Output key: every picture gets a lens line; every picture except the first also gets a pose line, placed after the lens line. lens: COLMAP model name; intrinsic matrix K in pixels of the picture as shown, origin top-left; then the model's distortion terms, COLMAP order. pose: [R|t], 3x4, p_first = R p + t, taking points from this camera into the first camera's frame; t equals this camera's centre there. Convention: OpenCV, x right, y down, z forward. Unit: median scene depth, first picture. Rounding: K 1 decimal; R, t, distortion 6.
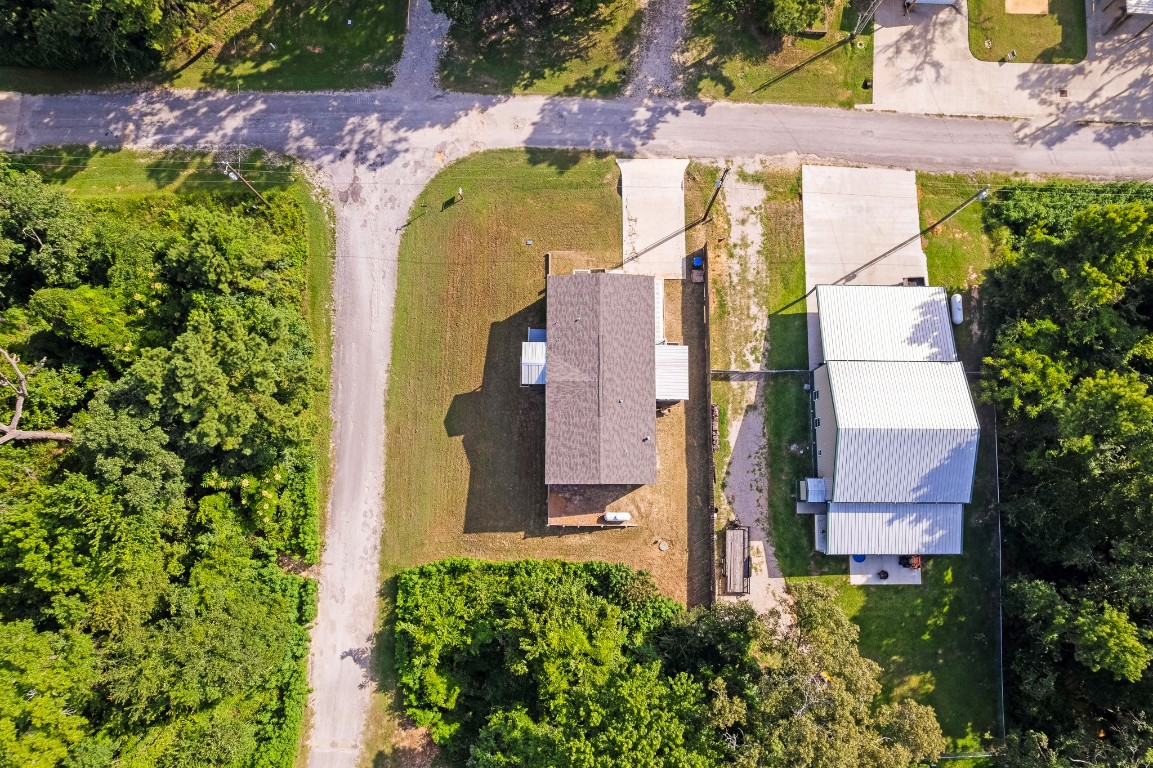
lens RADIAL K [[781.0, 0, 579.9], [0, 781.0, 391.9], [0, 0, 1]] dist [-0.097078, 0.091500]
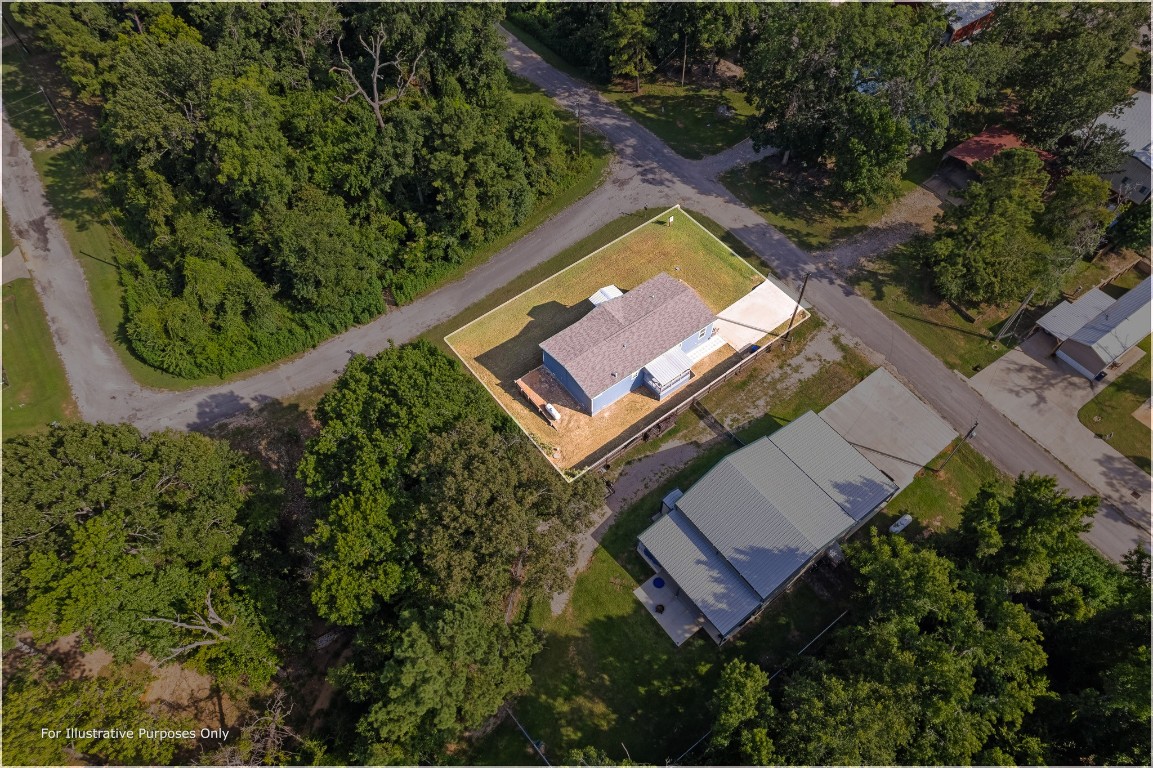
lens RADIAL K [[781.0, 0, 579.9], [0, 781.0, 391.9], [0, 0, 1]] dist [-0.097078, 0.091500]
pose [[0.610173, 0.631733, -0.478123, 0.609320], [-0.781516, 0.579021, -0.232310, 0.374719], [0.130085, 0.515410, 0.847012, -0.048286]]
